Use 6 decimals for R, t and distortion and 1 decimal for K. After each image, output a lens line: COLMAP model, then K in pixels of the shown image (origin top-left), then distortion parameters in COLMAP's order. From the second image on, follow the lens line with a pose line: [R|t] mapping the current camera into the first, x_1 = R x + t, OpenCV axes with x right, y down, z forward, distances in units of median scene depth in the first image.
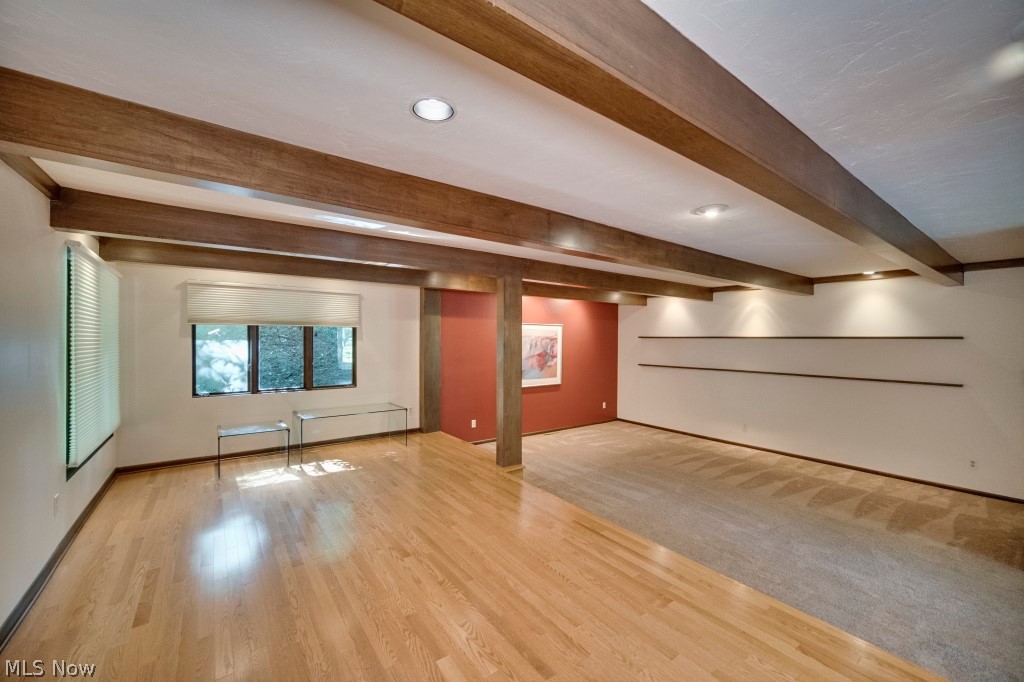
lens RADIAL K [[413.5, 0, 515.8], [0, 413.5, 343.1], [0, 0, 1]] dist [0.062920, -0.000042]
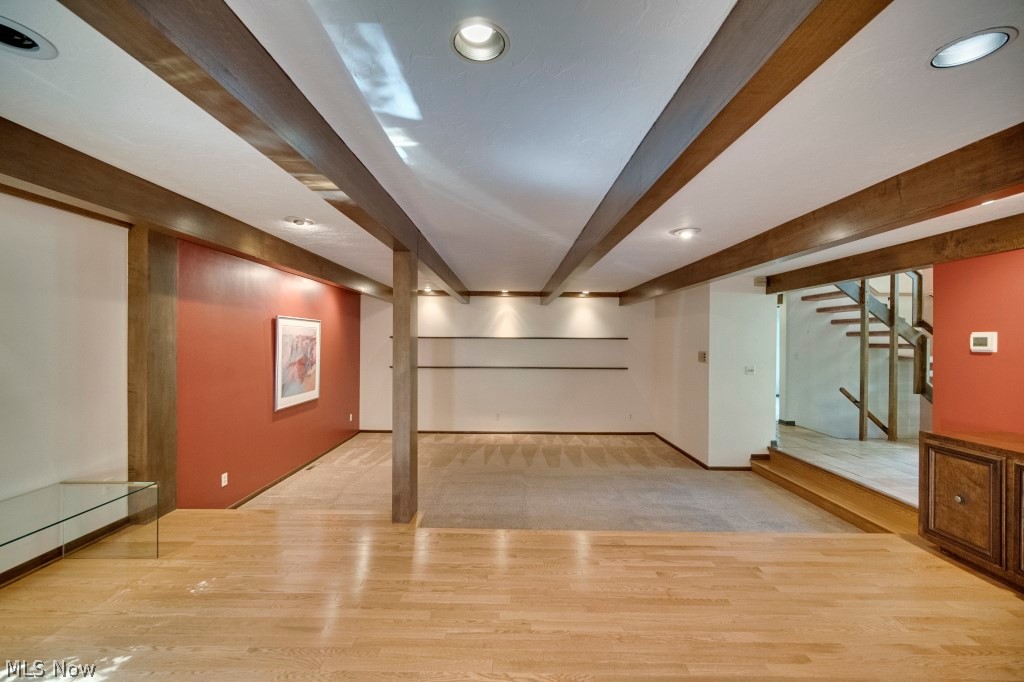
lens RADIAL K [[405.7, 0, 509.6], [0, 405.7, 340.9], [0, 0, 1]] dist [-0.001394, -0.000392]
pose [[0.600186, -0.004011, 0.799850, -0.292121], [0.009223, 0.999956, -0.001906, -0.002315], [-0.799807, 0.008521, 0.600197, 0.282670]]
